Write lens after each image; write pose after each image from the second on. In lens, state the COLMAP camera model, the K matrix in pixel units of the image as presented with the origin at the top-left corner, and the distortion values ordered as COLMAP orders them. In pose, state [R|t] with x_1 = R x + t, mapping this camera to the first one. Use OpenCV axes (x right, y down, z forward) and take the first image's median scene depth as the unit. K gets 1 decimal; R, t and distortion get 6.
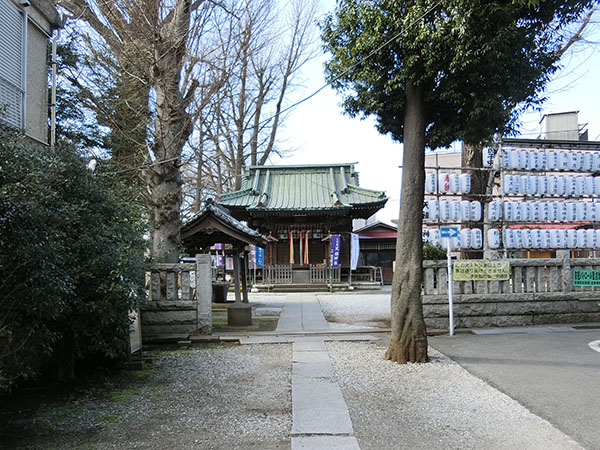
lens RADIAL K [[529.5, 0, 276.1], [0, 529.5, 228.7], [0, 0, 1]] dist [-0.010272, 0.000997]
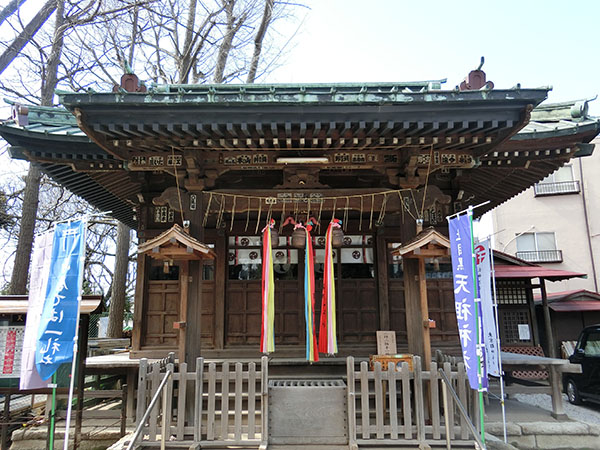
lens RADIAL K [[468.3, 0, 297.7], [0, 468.3, 223.2], [0, 0, 1]] dist [0.009476, -0.015830]
pose [[0.998044, 0.017501, 0.060018, 0.027554], [-0.008537, 0.989177, -0.146481, 0.036970], [-0.061933, 0.145683, 0.987391, 0.749933]]
